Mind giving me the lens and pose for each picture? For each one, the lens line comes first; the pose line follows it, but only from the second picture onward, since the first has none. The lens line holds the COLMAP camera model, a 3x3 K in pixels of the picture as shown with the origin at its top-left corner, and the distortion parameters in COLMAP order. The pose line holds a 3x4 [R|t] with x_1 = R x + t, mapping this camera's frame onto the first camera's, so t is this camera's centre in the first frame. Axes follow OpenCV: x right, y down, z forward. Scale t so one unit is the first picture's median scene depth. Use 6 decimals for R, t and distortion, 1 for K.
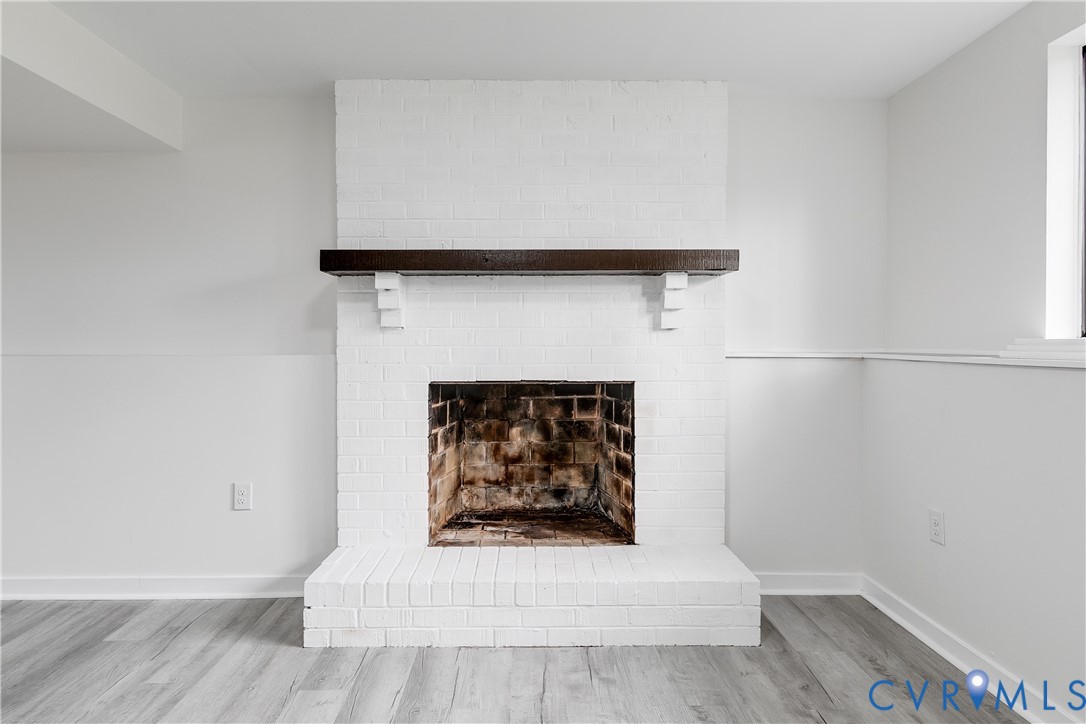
lens RADIAL K [[615.0, 0, 529.9], [0, 615.0, 344.2], [0, 0, 1]] dist [0.012802, -0.001006]
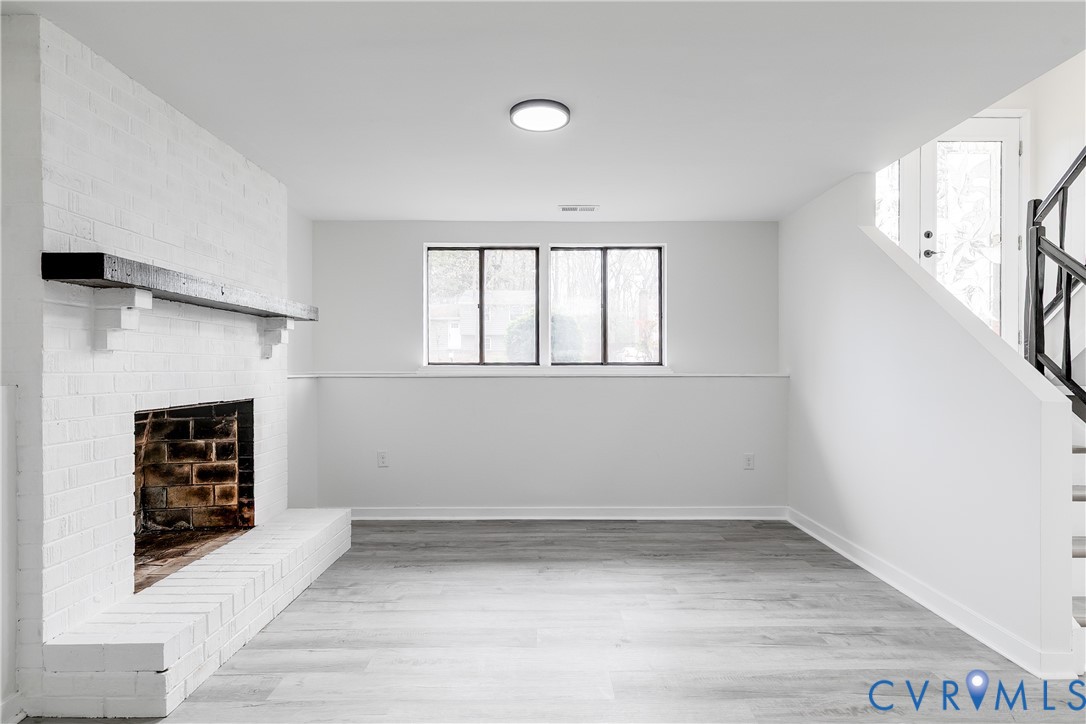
lens RADIAL K [[558.0, 0, 567.9], [0, 558.0, 365.6], [0, 0, 1]] dist [-0.002357, -0.001094]
pose [[-0.032655, 0.003213, 0.999462, -1.005044], [0.006676, 0.999973, -0.002997, 0.000163], [-0.999444, 0.006574, -0.032676, 0.388735]]
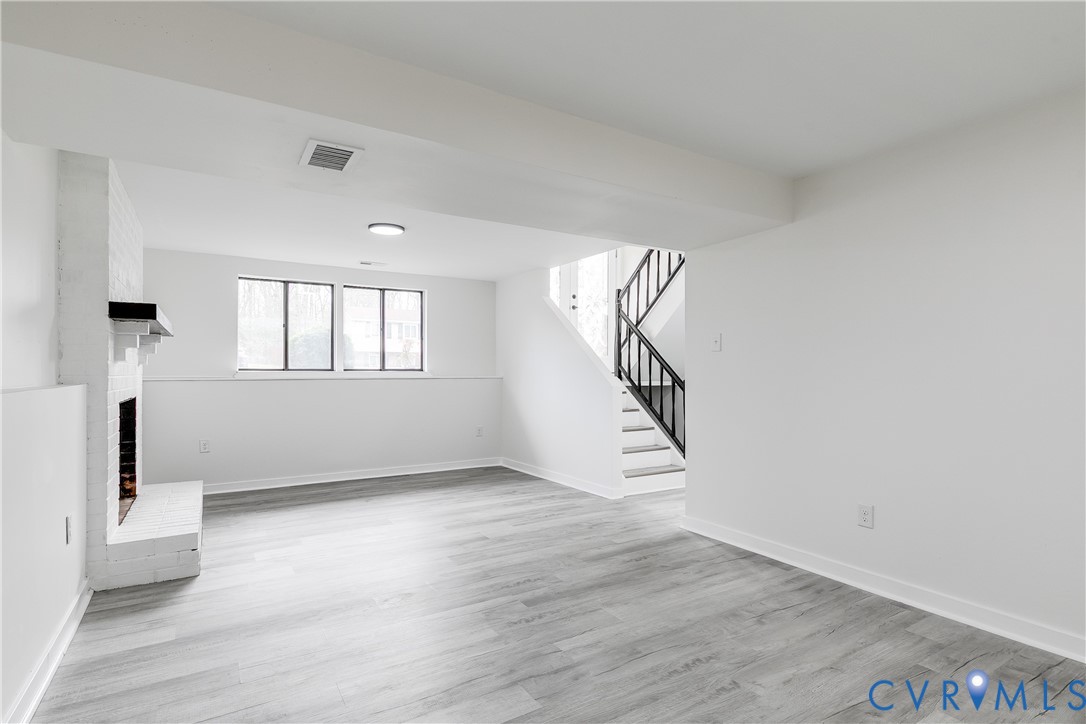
lens RADIAL K [[558.0, 0, 544.2], [0, 558.0, 366.8], [0, 0, 1]] dist [-0.002357, -0.001094]
pose [[-0.521240, 0.008543, 0.853368, -1.691433], [0.005789, 0.999962, -0.006475, -0.003110], [-0.853391, 0.001566, -0.521270, 0.849681]]
